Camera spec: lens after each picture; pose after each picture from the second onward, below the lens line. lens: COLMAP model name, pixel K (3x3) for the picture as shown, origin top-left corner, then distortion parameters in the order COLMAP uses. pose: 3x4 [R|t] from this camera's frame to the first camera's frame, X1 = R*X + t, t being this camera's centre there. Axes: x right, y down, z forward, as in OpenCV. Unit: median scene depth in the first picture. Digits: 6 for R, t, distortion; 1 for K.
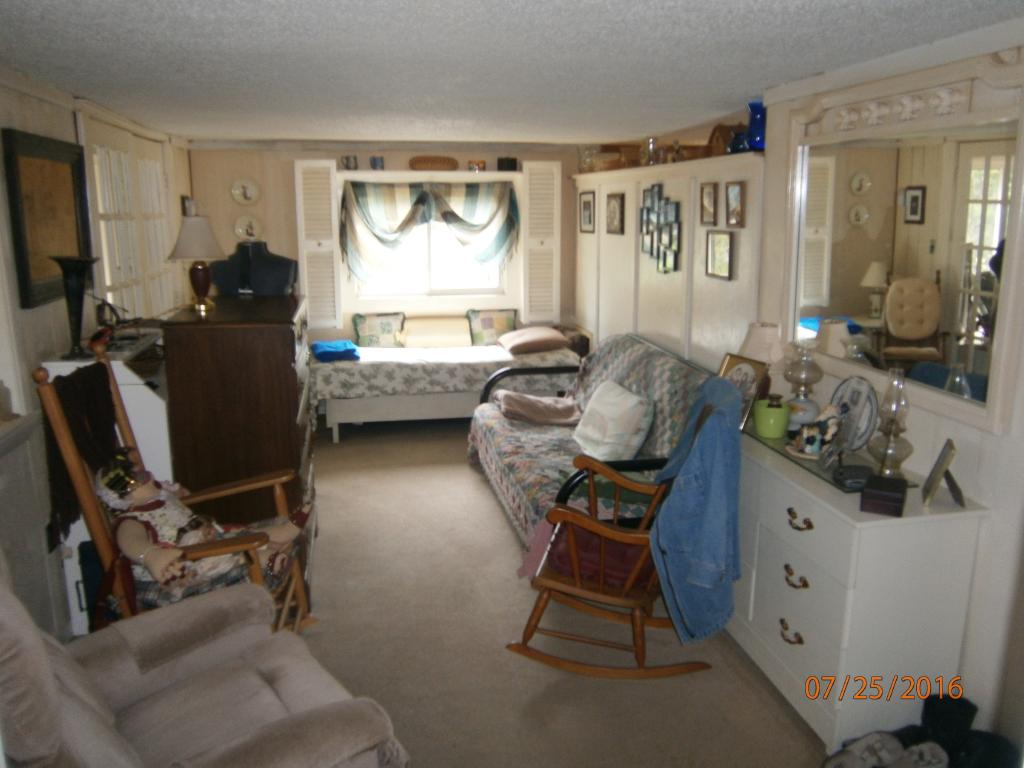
lens RADIAL K [[824.1, 0, 513.5], [0, 824.1, 378.2], [0, 0, 1]] dist [-0.033184, 0.046055]
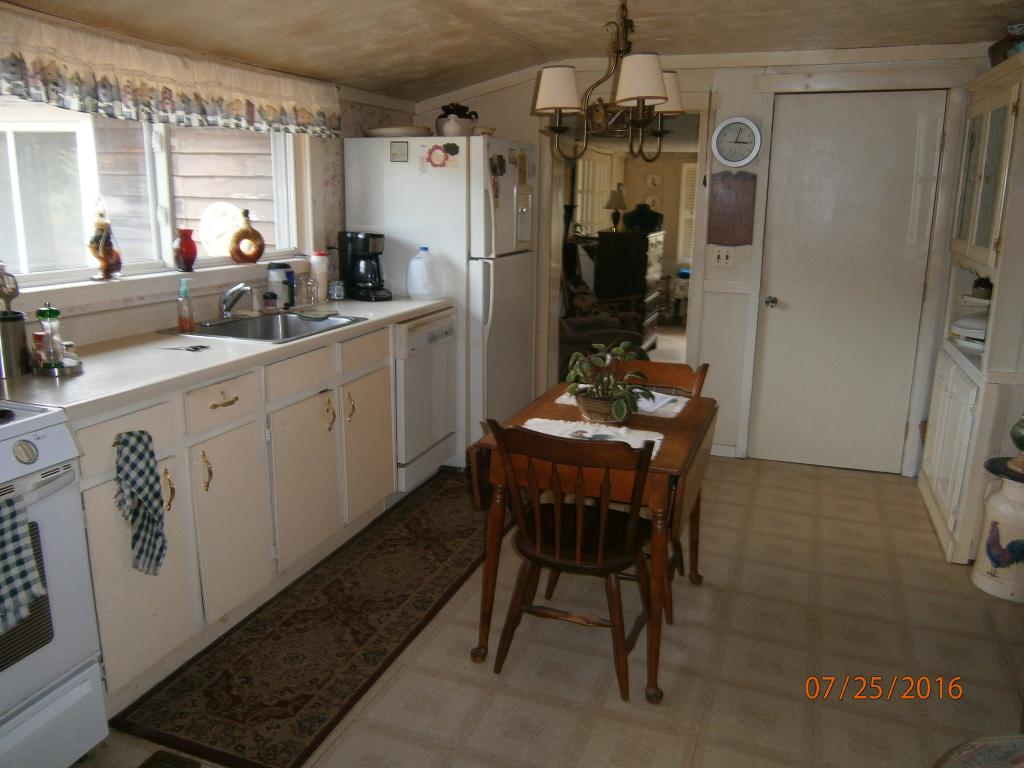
lens RADIAL K [[824.1, 0, 511.5], [0, 824.1, 385.7], [0, 0, 1]] dist [-0.033184, 0.046055]
pose [[0.861582, 0.118472, -0.493599, 0.587273], [-0.113509, 0.992726, 0.040140, 0.303746], [0.494764, 0.021444, 0.868763, -1.188696]]
